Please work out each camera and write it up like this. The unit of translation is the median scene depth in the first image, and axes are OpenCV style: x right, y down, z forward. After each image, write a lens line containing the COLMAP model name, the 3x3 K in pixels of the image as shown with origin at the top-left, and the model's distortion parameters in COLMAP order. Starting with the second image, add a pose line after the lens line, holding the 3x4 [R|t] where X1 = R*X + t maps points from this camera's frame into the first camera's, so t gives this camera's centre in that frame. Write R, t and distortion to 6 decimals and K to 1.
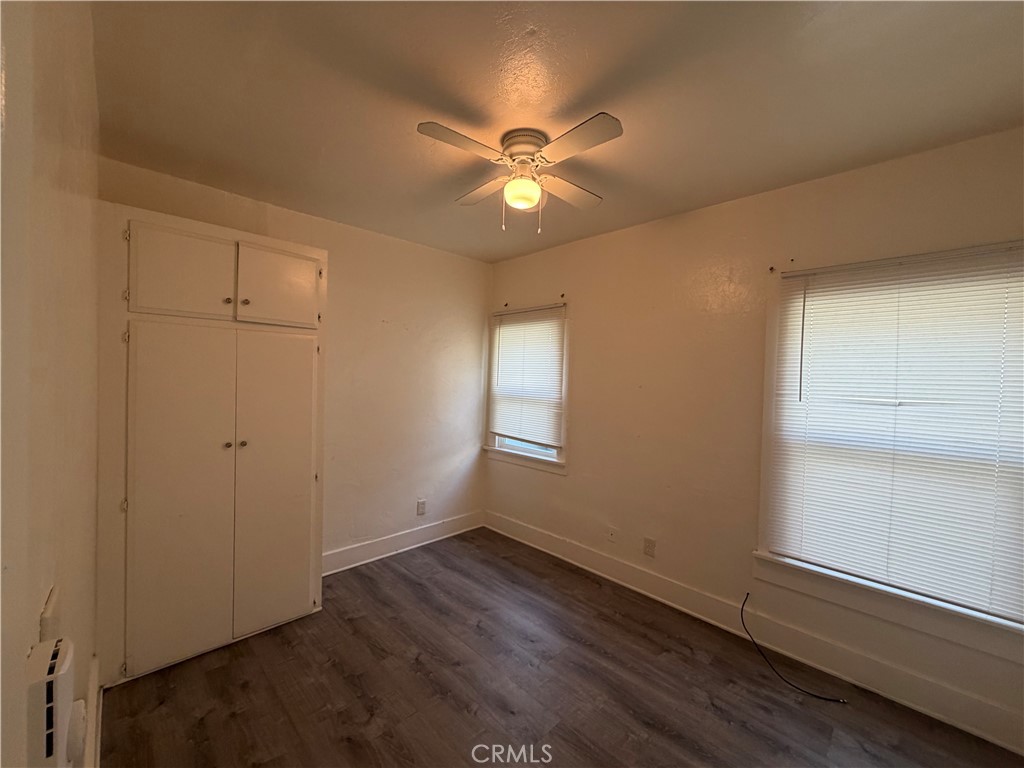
lens RADIAL K [[409.5, 0, 509.6], [0, 409.5, 383.0], [0, 0, 1]] dist [0.001881, 0.000312]
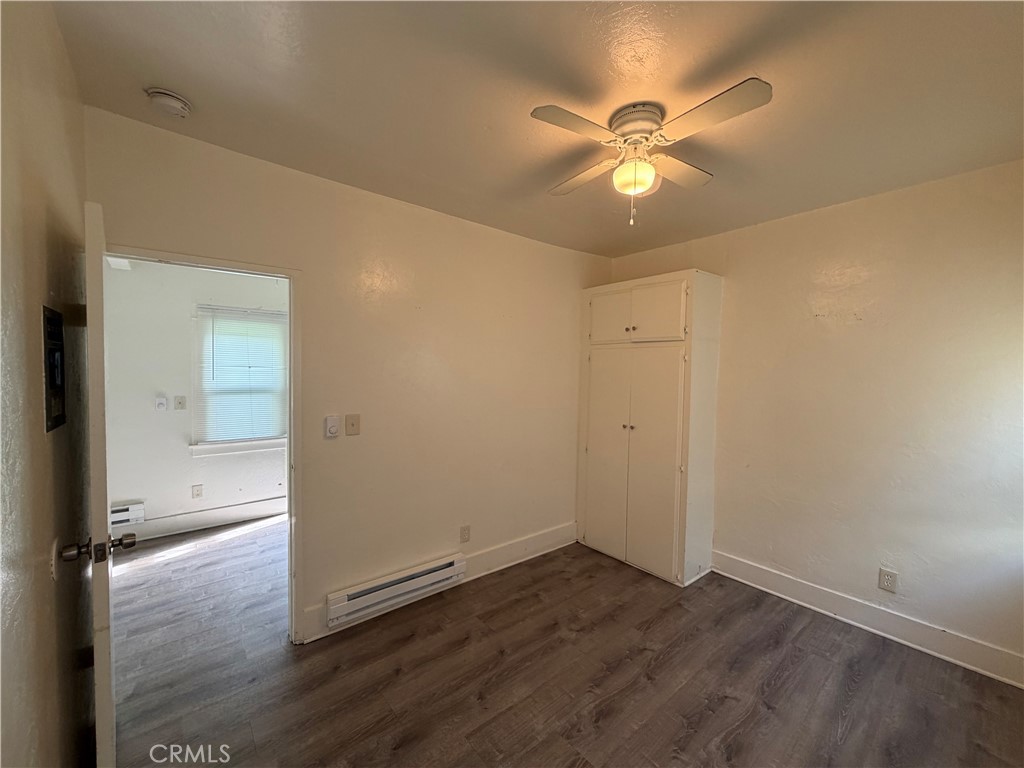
lens RADIAL K [[409.5, 0, 509.7], [0, 409.5, 384.9], [0, 0, 1]] dist [0.001881, 0.000312]
pose [[-0.086738, 0.006370, -0.996211, 0.711547], [-0.036431, 0.999290, 0.009562, 0.001216], [0.995565, 0.037123, -0.086444, 0.607839]]
